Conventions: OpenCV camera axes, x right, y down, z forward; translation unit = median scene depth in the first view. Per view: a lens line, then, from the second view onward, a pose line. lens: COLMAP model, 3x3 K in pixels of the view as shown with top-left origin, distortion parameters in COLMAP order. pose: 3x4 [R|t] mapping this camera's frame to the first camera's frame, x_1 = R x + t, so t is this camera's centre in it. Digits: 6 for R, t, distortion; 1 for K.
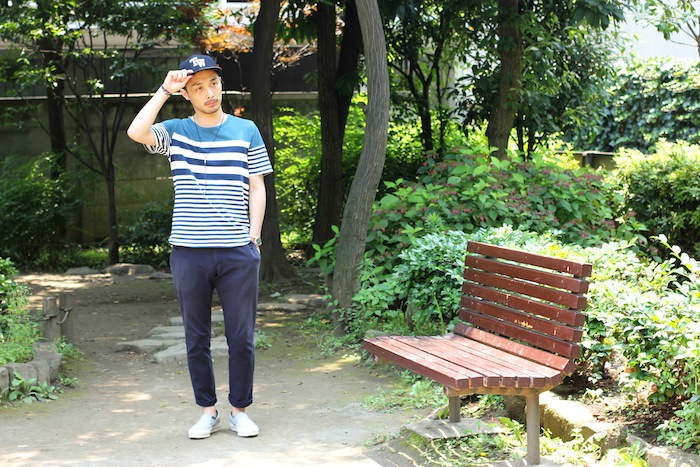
lens RADIAL K [[1611.6, 0, 350.2], [0, 1611.6, 233.8], [0, 0, 1]] dist [-0.094098, 0.000000]
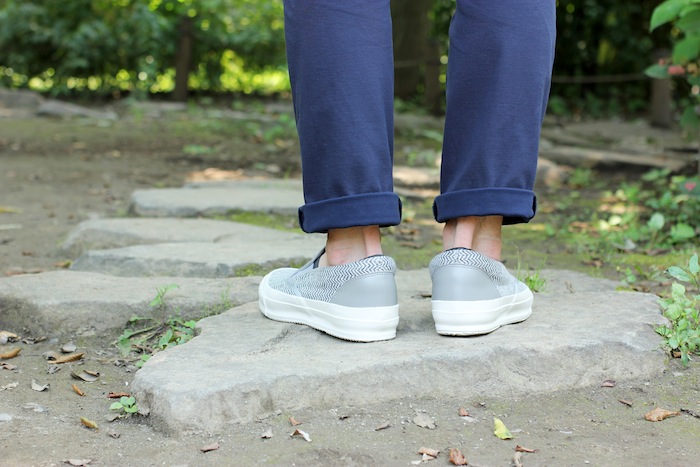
lens RADIAL K [[1611.6, 0, 349.9], [0, 1611.6, 233.5], [0, 0, 1]] dist [-0.094098, 0.000000]
pose [[0.994915, 0.045825, 0.089688, -0.107871], [-0.050485, 0.997452, 0.050399, 0.047303], [-0.087150, -0.054671, 0.994694, 0.773448]]
